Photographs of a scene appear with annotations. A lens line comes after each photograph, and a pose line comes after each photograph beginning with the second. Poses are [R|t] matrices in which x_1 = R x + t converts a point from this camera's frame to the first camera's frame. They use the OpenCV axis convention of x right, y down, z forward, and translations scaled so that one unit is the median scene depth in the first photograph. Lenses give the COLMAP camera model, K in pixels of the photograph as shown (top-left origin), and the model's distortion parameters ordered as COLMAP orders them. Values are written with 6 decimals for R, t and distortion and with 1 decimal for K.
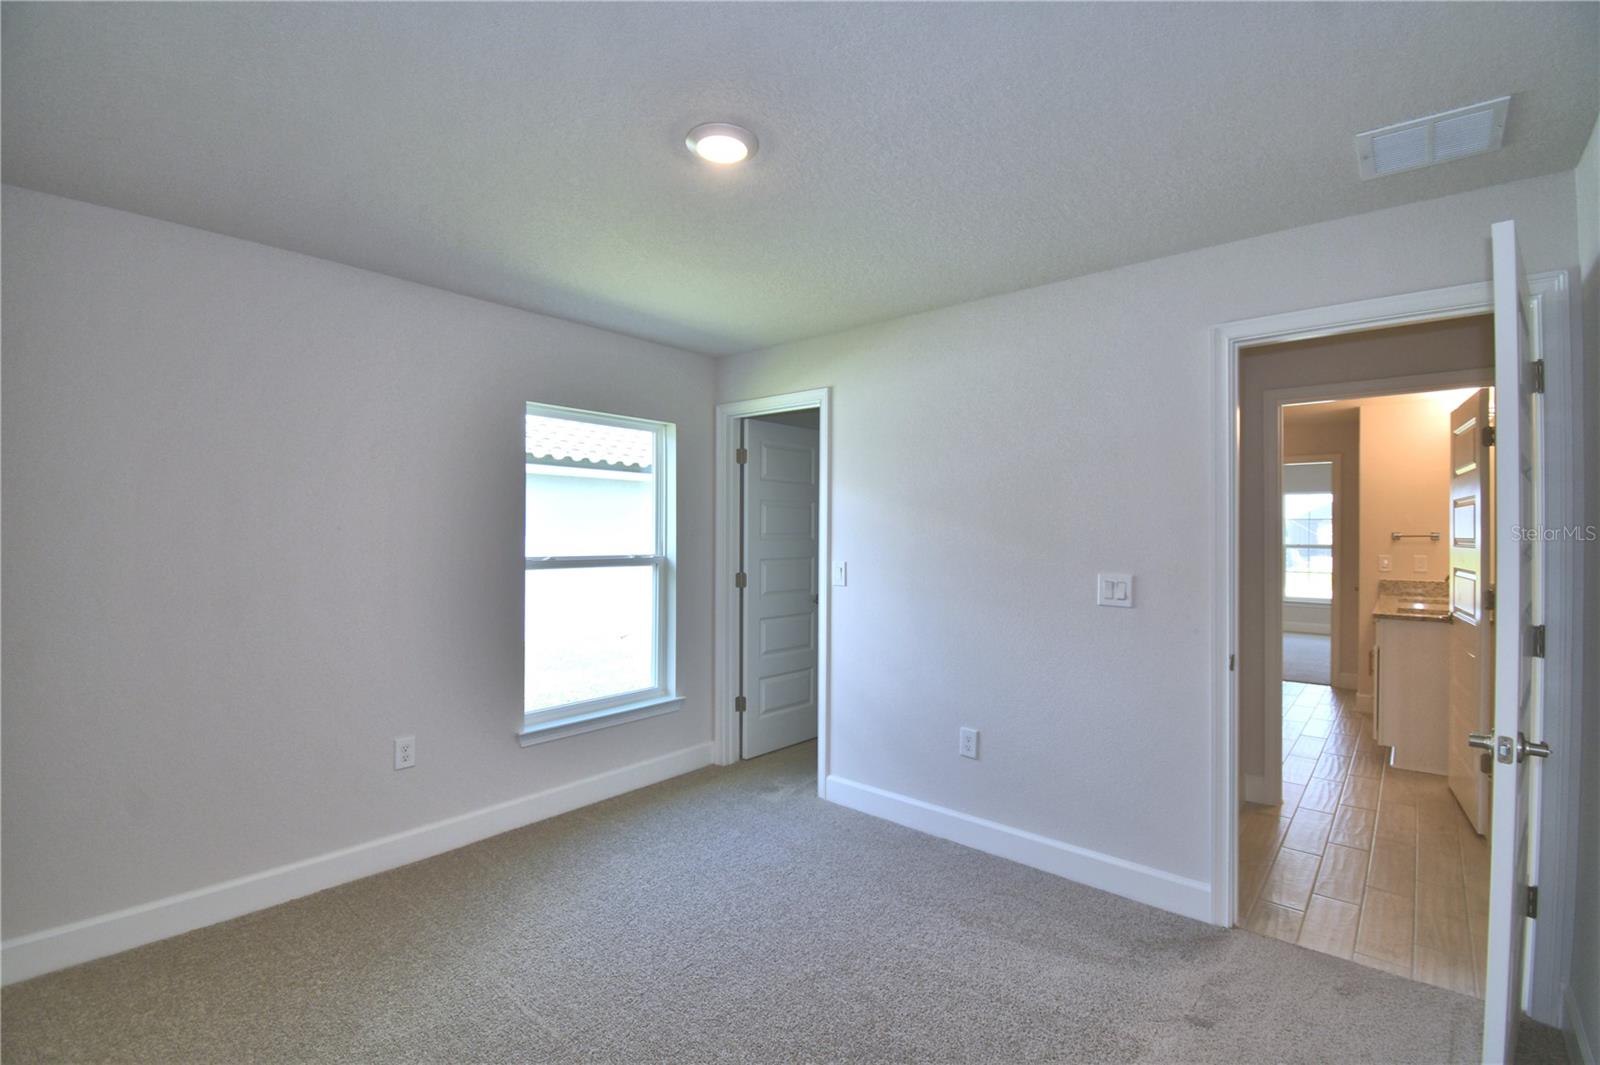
lens RADIAL K [[706.0, 0, 792.0], [0, 706.0, 531.3], [0, 0, 1]] dist [0.000054, -0.000597]
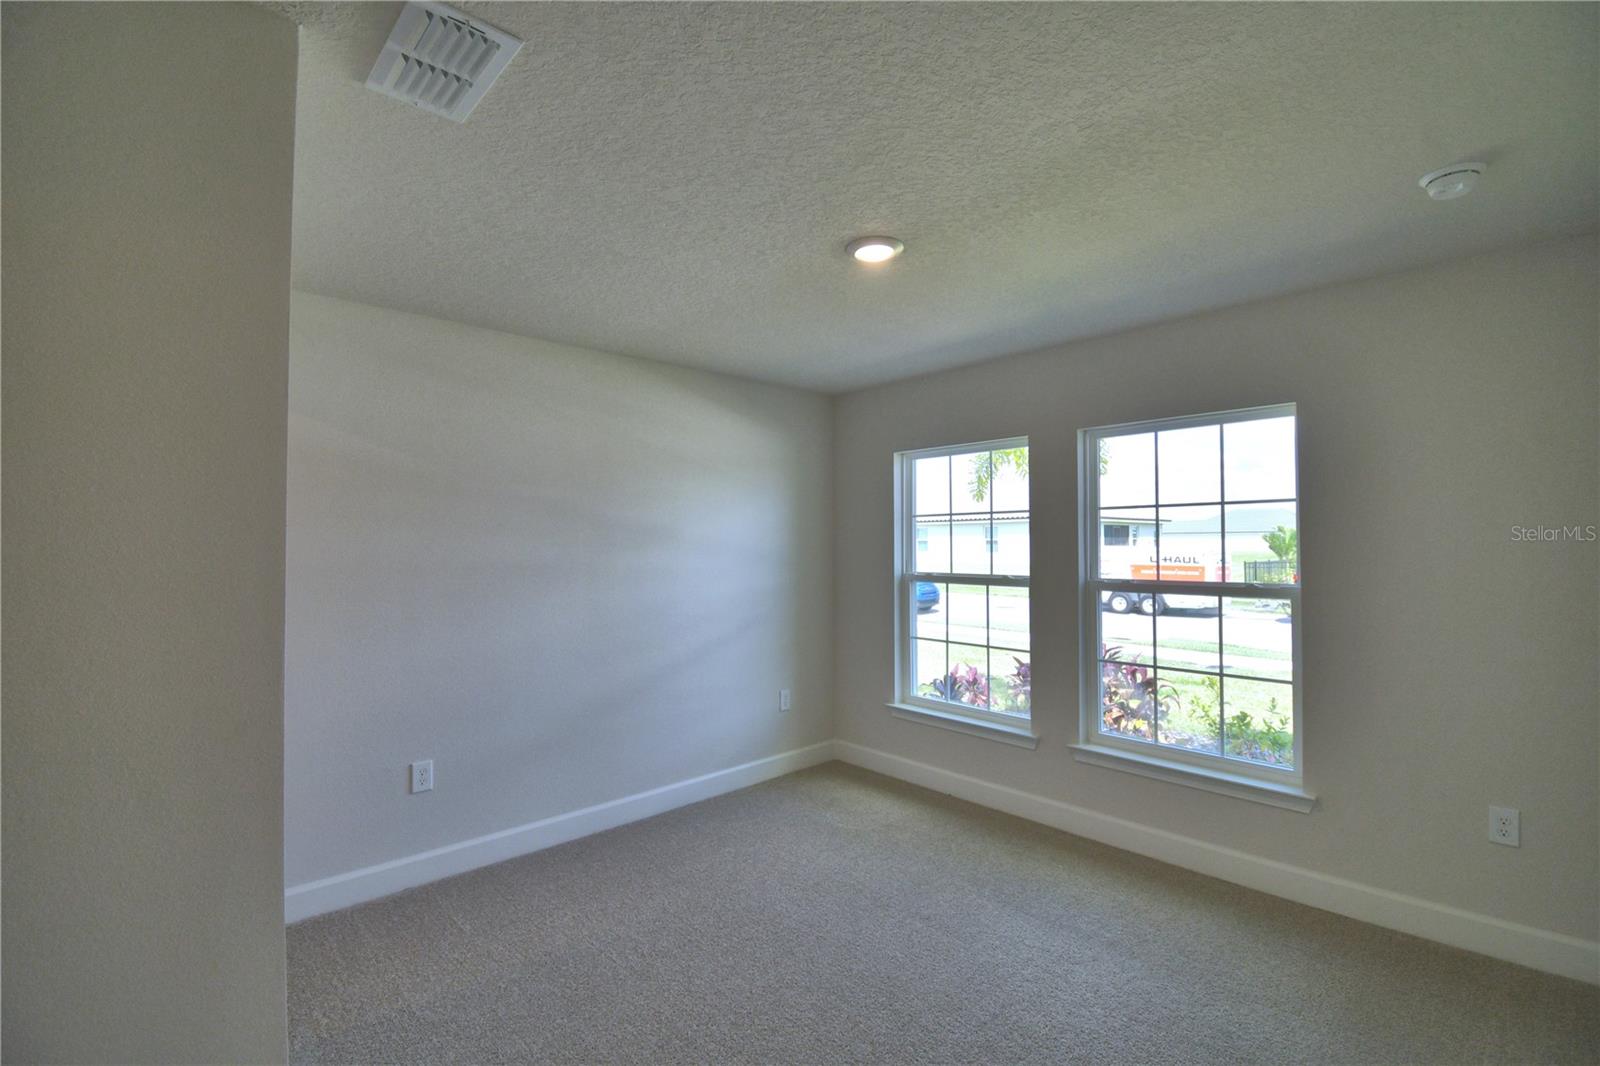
lens RADIAL K [[671.5, 0, 800.0], [0, 671.5, 533.0], [0, 0, 1]] dist [-0.031967, -0.000160]
pose [[-0.095658, -0.020089, -0.995212, 0.608403], [-0.007605, 0.999782, -0.019450, -0.001742], [0.995385, 0.005708, -0.095790, 0.674363]]
